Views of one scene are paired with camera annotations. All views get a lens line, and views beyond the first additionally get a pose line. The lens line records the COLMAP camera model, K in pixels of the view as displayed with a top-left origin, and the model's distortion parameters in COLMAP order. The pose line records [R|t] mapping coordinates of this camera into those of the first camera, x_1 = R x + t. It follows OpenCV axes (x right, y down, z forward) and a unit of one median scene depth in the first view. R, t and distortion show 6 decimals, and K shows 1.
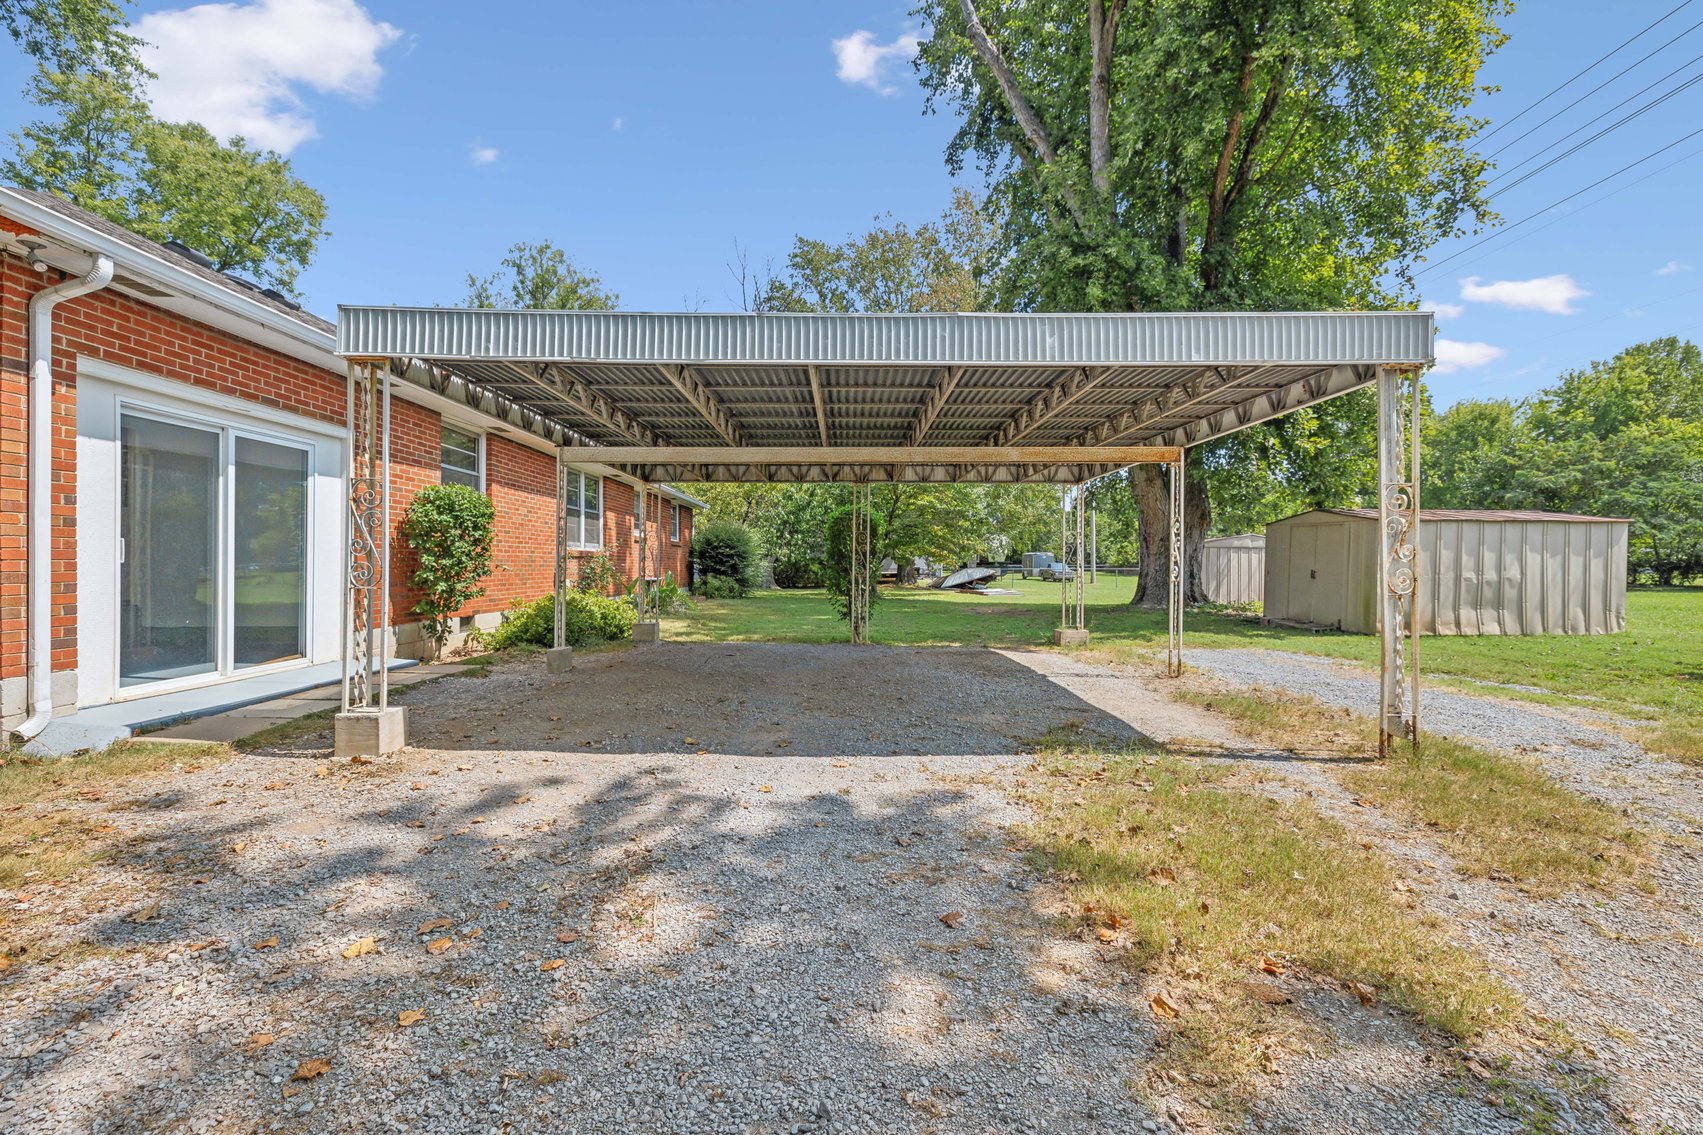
lens RADIAL K [[731.8, 0, 848.7], [0, 731.8, 569.4], [0, 0, 1]] dist [0.000735, 0.001264]
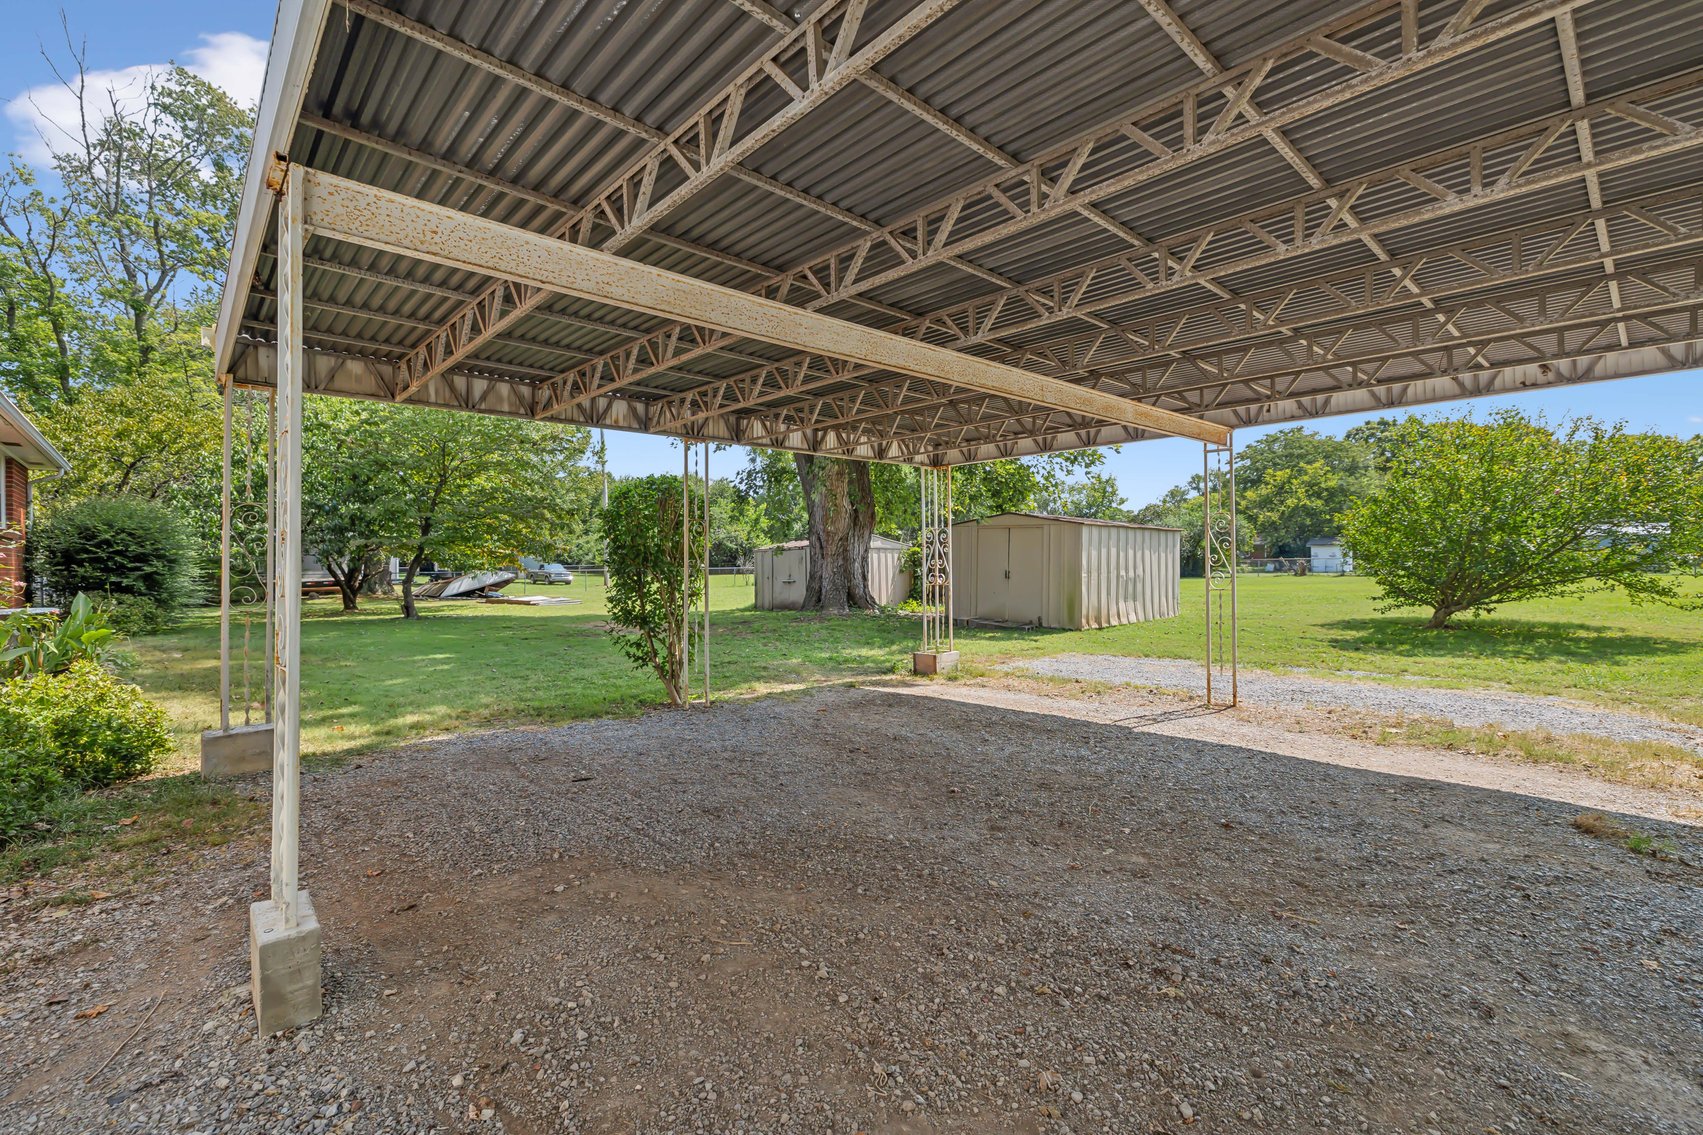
lens RADIAL K [[731.8, 0, 853.6], [0, 731.8, 561.5], [0, 0, 1]] dist [0.000735, 0.001264]
pose [[0.733157, -0.007753, 0.680015, -0.231474], [0.013901, 0.999897, -0.003588, -0.010825], [-0.679917, 0.012083, 0.733189, 0.371725]]
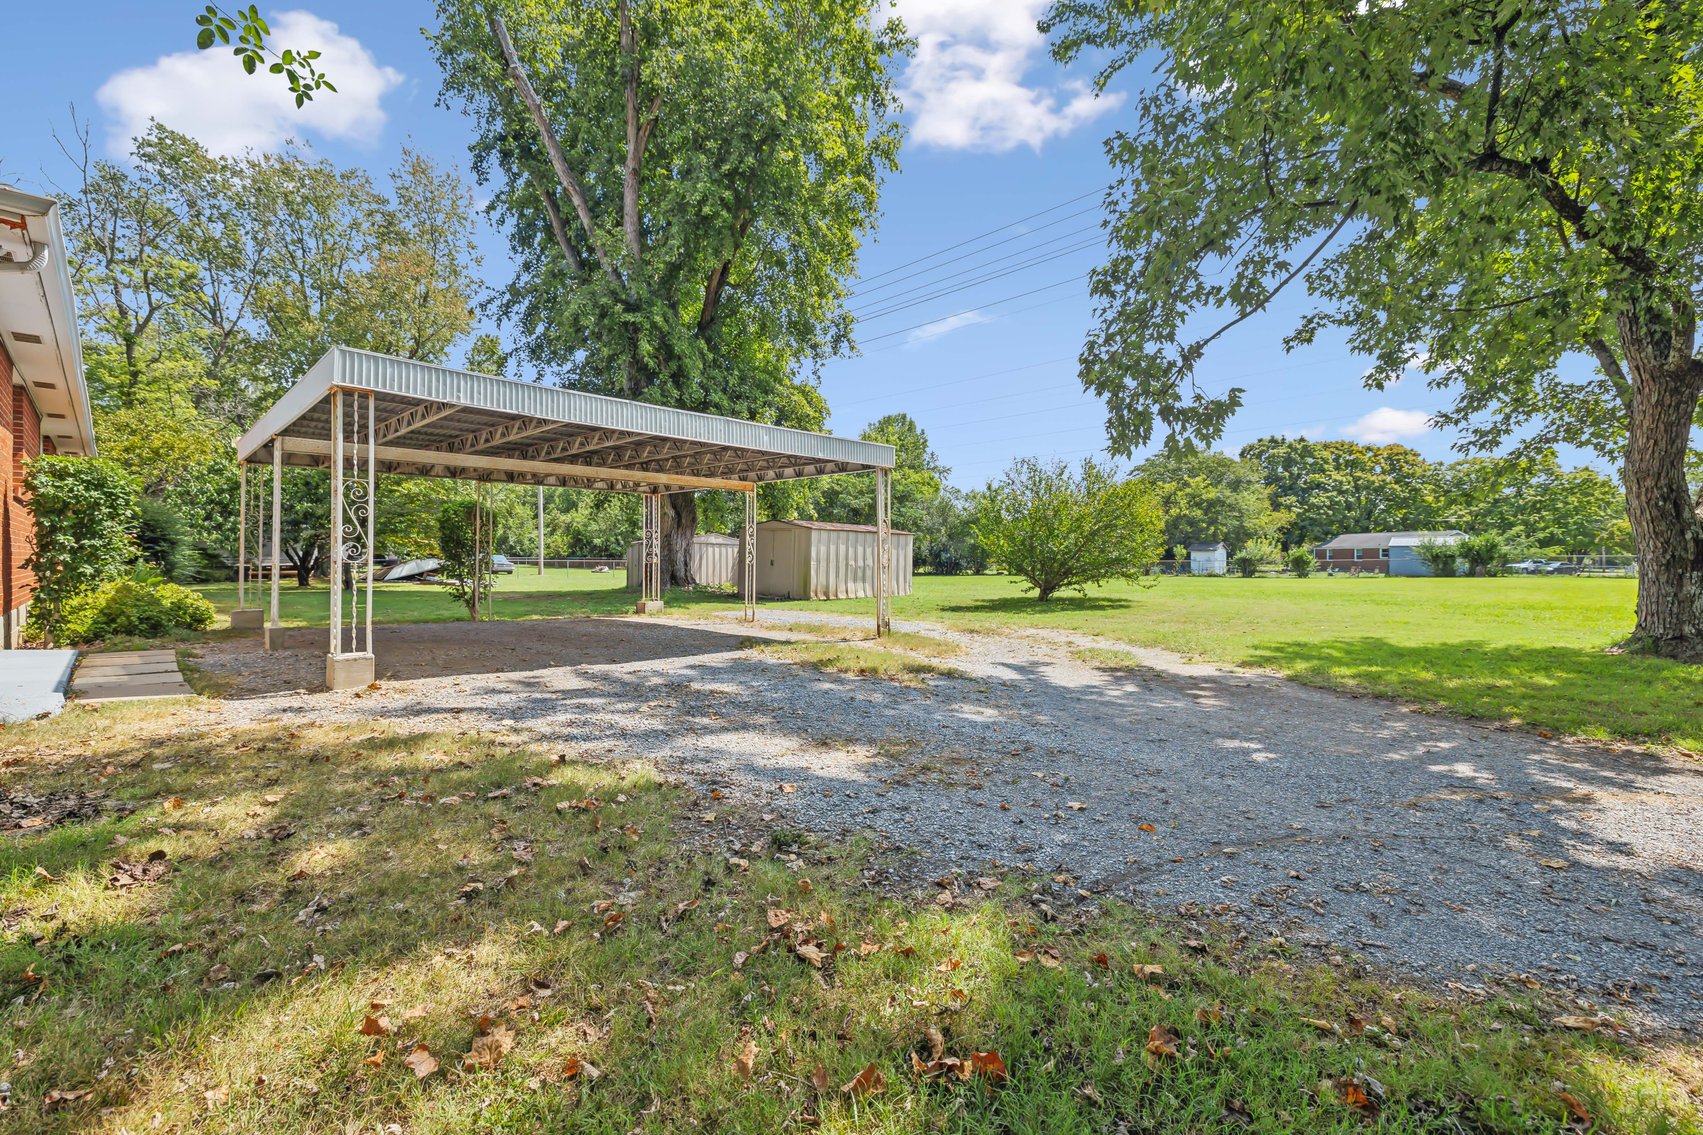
lens RADIAL K [[731.8, 0, 859.8], [0, 731.8, 567.0], [0, 0, 1]] dist [0.000735, 0.001264]
pose [[0.703481, -0.002077, 0.710711, -0.302898], [-0.001922, 0.999987, 0.004825, 0.008148], [-0.710712, -0.004761, 0.703467, -0.183863]]
